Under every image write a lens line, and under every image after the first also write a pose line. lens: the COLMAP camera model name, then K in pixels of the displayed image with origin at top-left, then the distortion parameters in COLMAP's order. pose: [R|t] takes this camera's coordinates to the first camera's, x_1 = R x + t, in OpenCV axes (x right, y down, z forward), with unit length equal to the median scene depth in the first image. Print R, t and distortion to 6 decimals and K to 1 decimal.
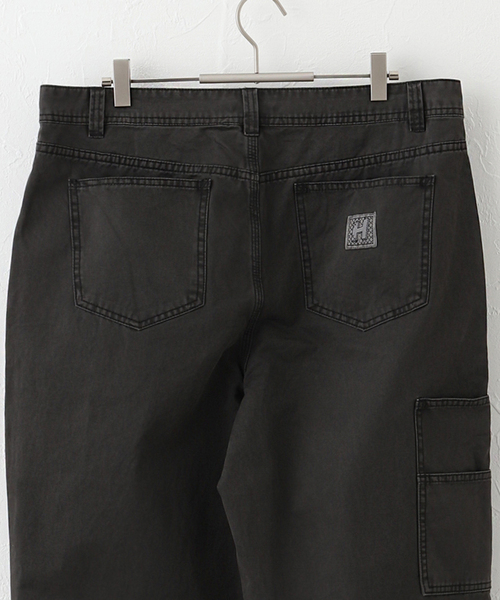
lens RADIAL K [[2903.7, 0, 250.0], [0, 2903.7, 260.4], [0, 0, 1]] dist [0.350310, -1.598216]
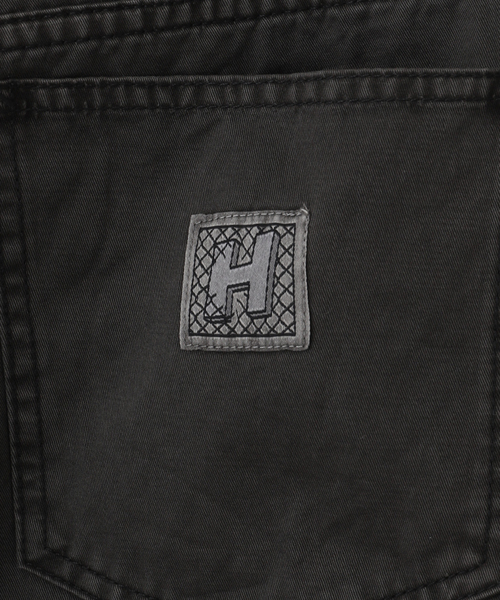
lens RADIAL K [[2903.7, 0, 250.0], [0, 2903.7, 260.4], [0, 0, 1]] dist [0.350310, -1.598216]
pose [[0.993194, 0.010755, 0.115975, 0.009454], [-0.020515, 0.996314, 0.083291, -0.032572], [-0.114652, -0.085103, 0.989754, 0.747712]]
